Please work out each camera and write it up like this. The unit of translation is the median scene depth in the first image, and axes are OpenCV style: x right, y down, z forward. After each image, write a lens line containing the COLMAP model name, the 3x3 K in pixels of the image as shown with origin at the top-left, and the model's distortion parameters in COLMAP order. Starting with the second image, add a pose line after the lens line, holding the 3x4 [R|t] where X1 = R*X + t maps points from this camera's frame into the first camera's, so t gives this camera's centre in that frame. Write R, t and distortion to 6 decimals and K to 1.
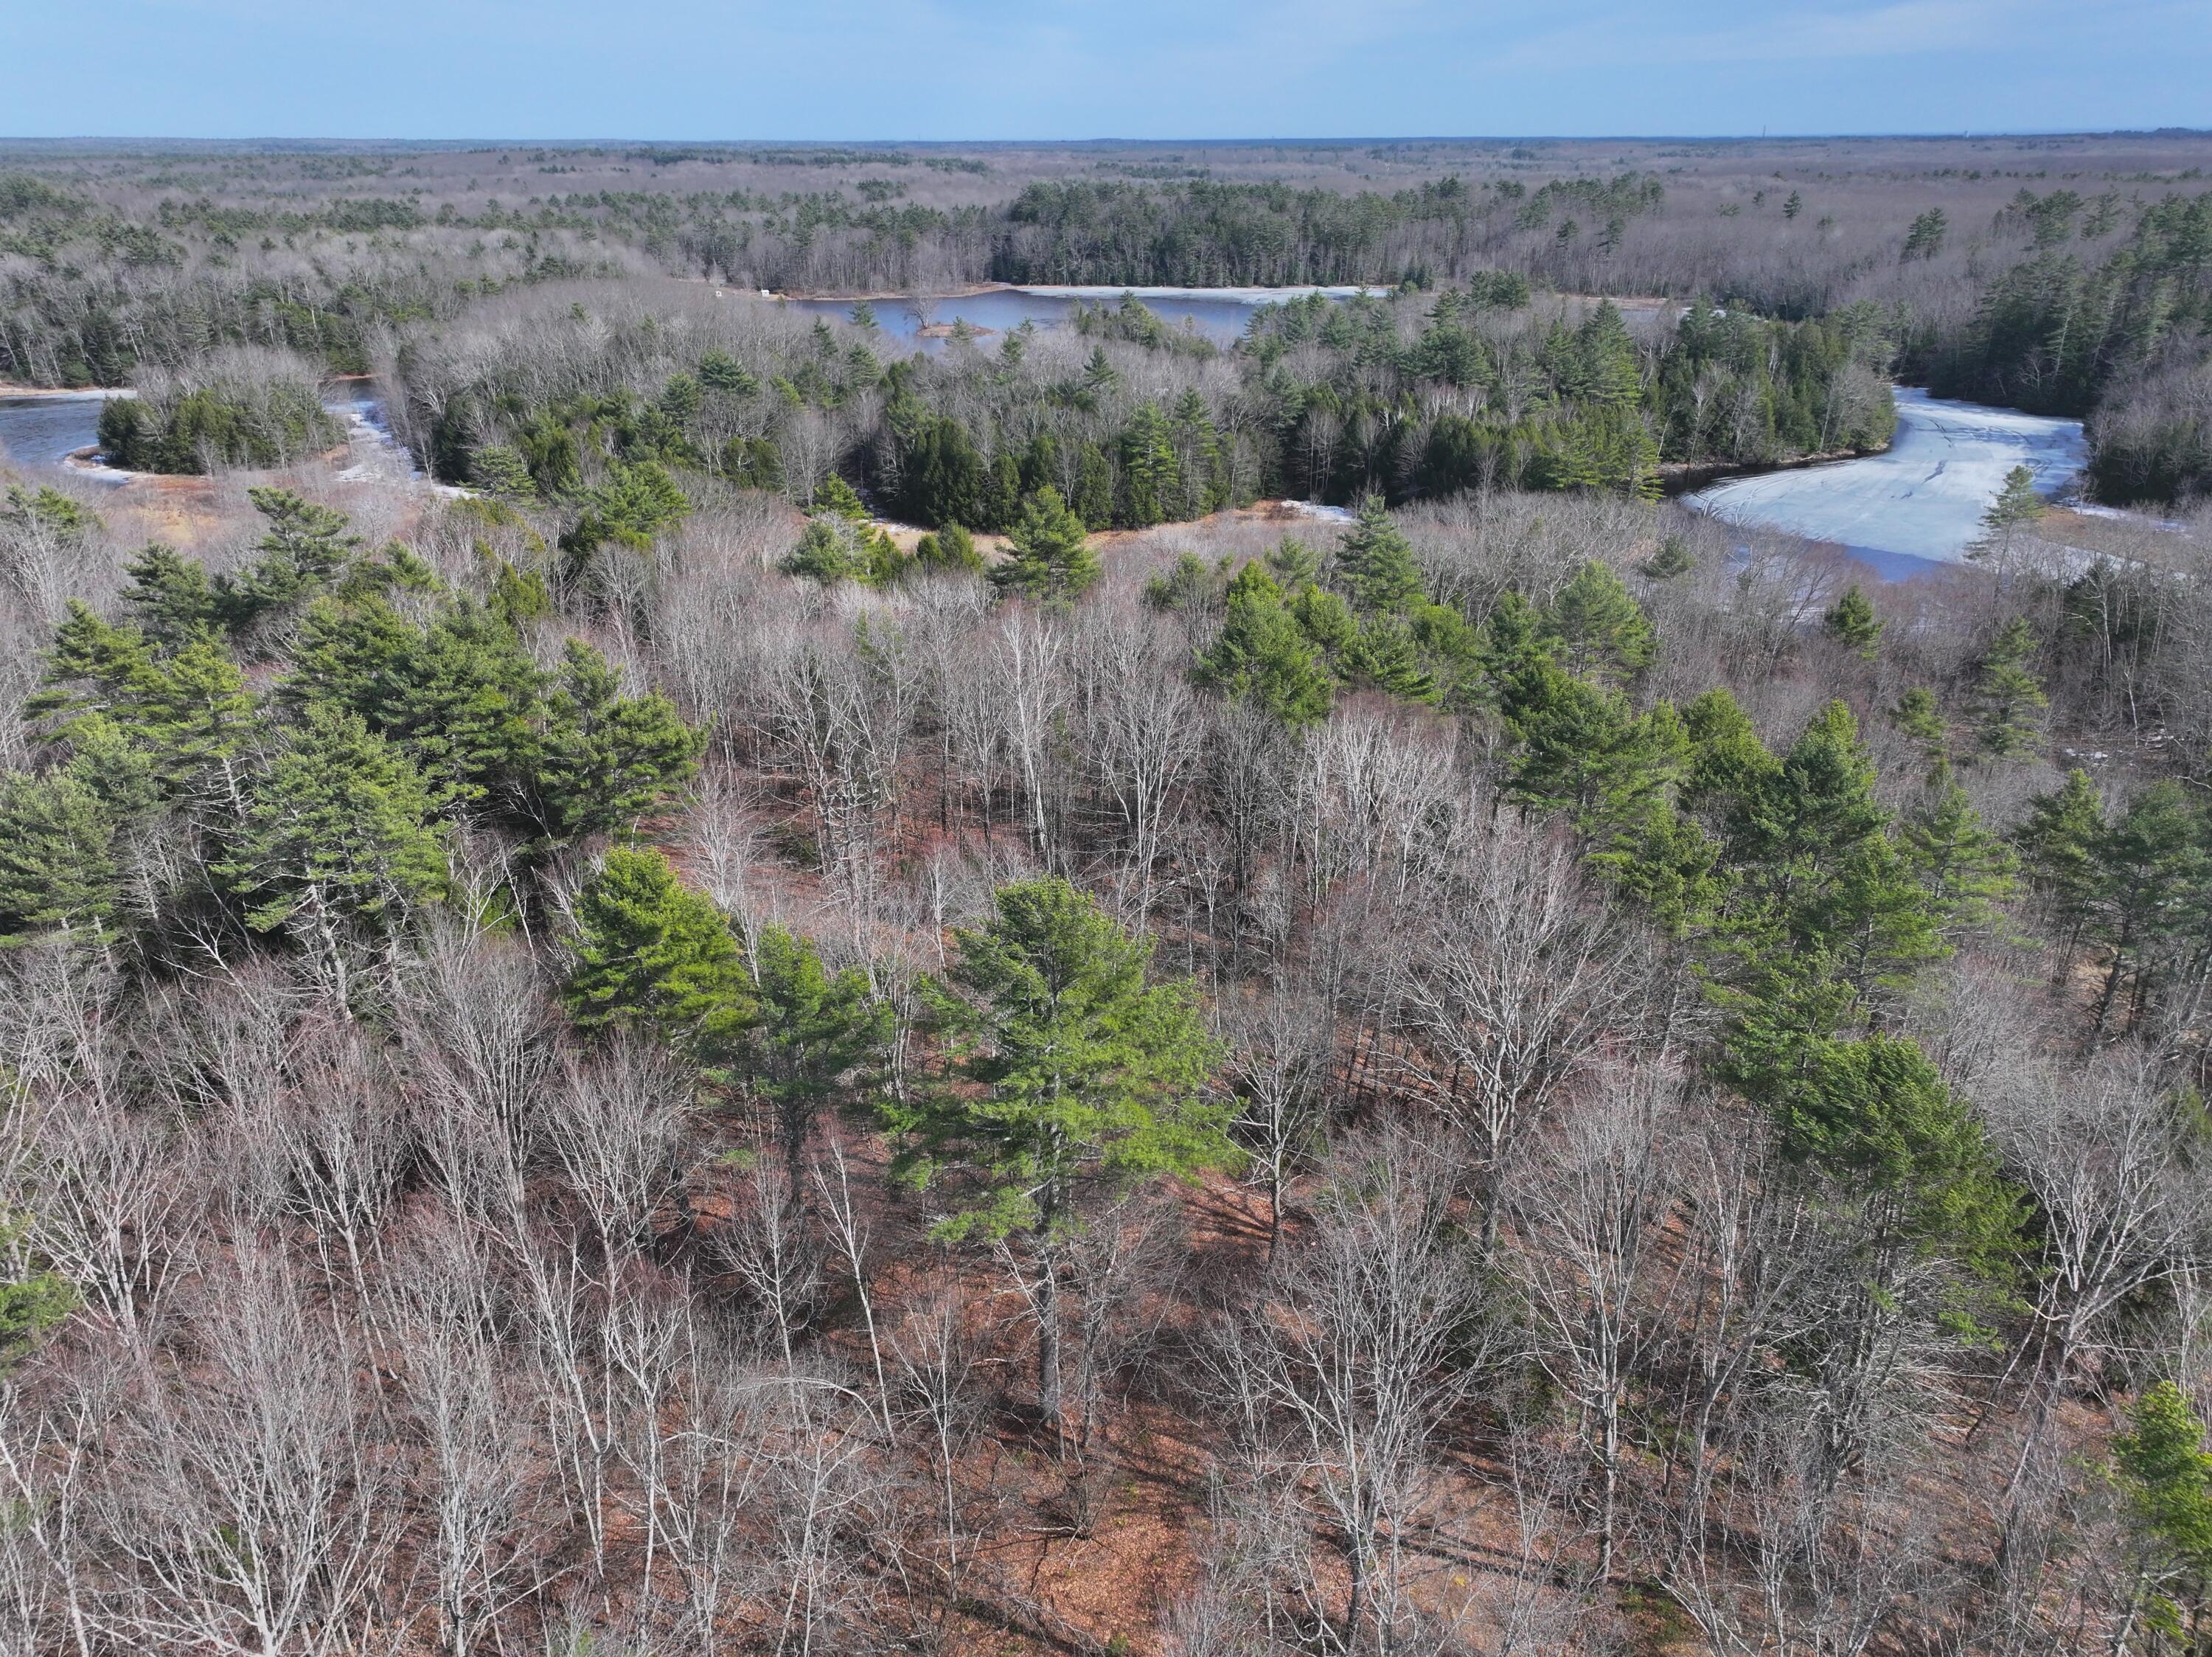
lens RADIAL K [[1555.8, 0, 1109.0], [0, 1555.8, 827.8], [0, 0, 1]] dist [-0.006481, 0.018307]
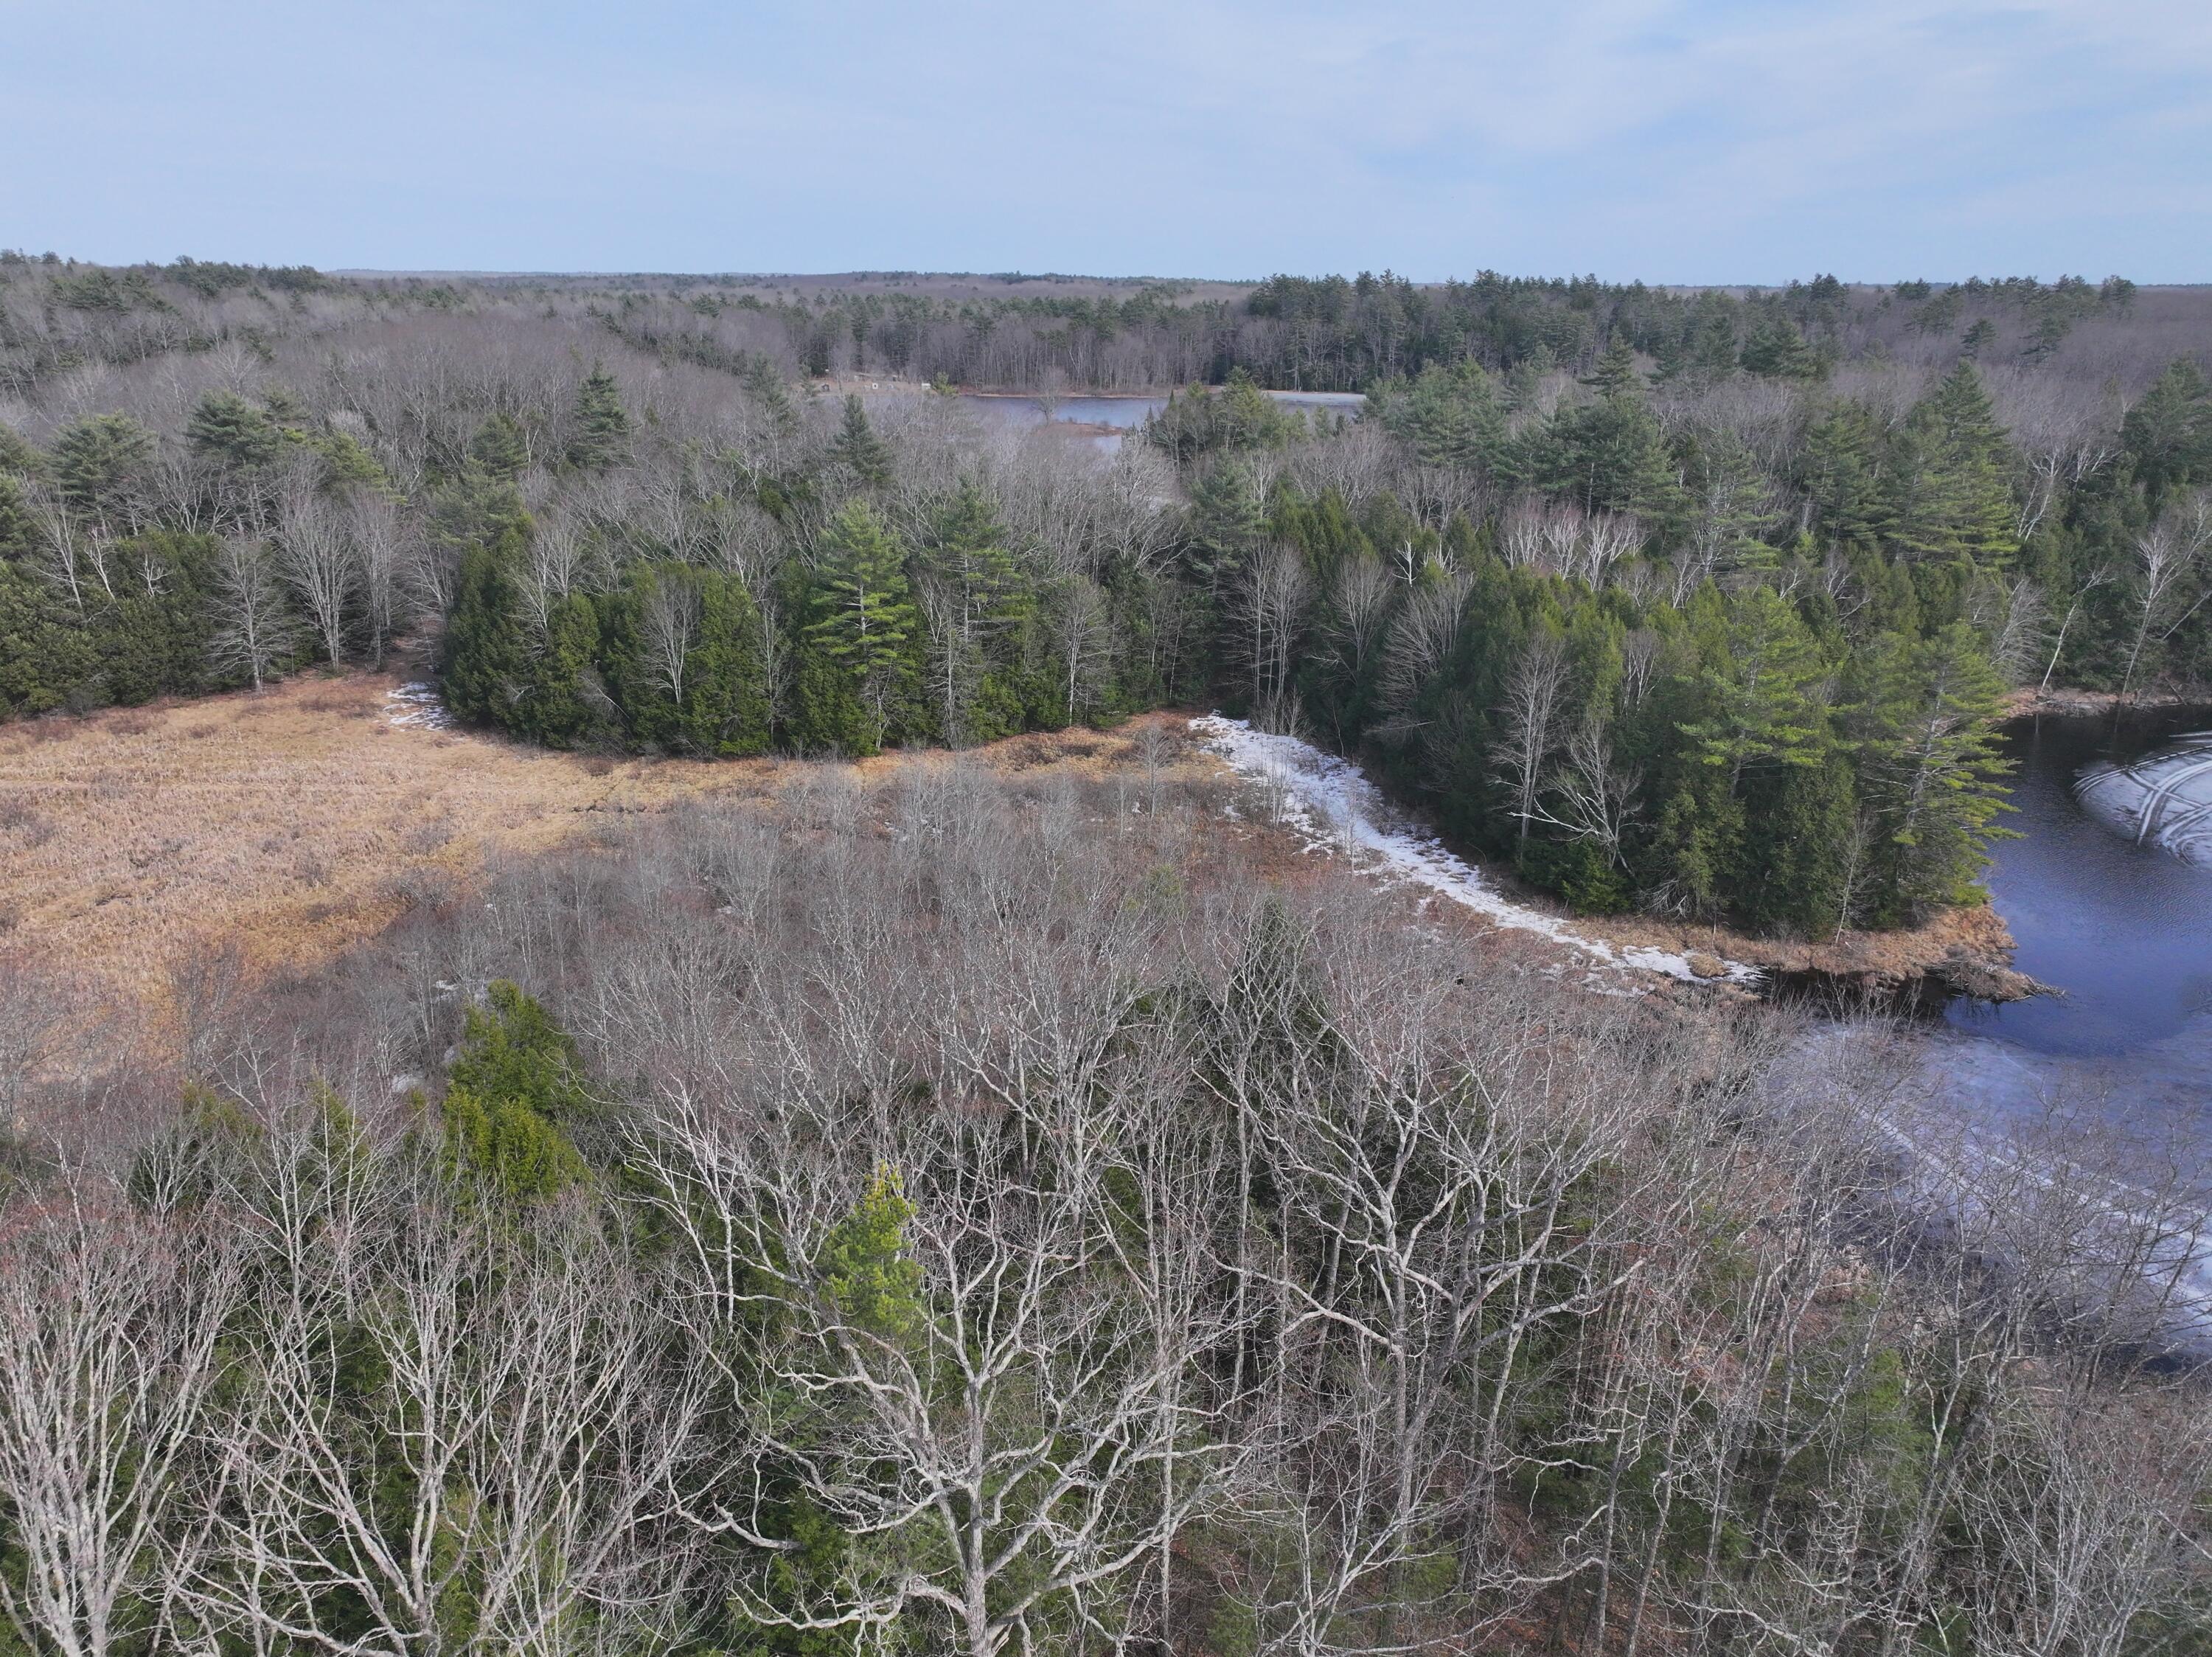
lens RADIAL K [[1555.8, 0, 1109.0], [0, 1555.8, 827.8], [0, 0, 1]] dist [-0.006481, 0.018307]
pose [[0.968851, 0.091069, -0.230291, 0.184279], [-0.109380, 0.991670, -0.068013, -0.125947], [0.222179, 0.091083, 0.970742, 0.466445]]
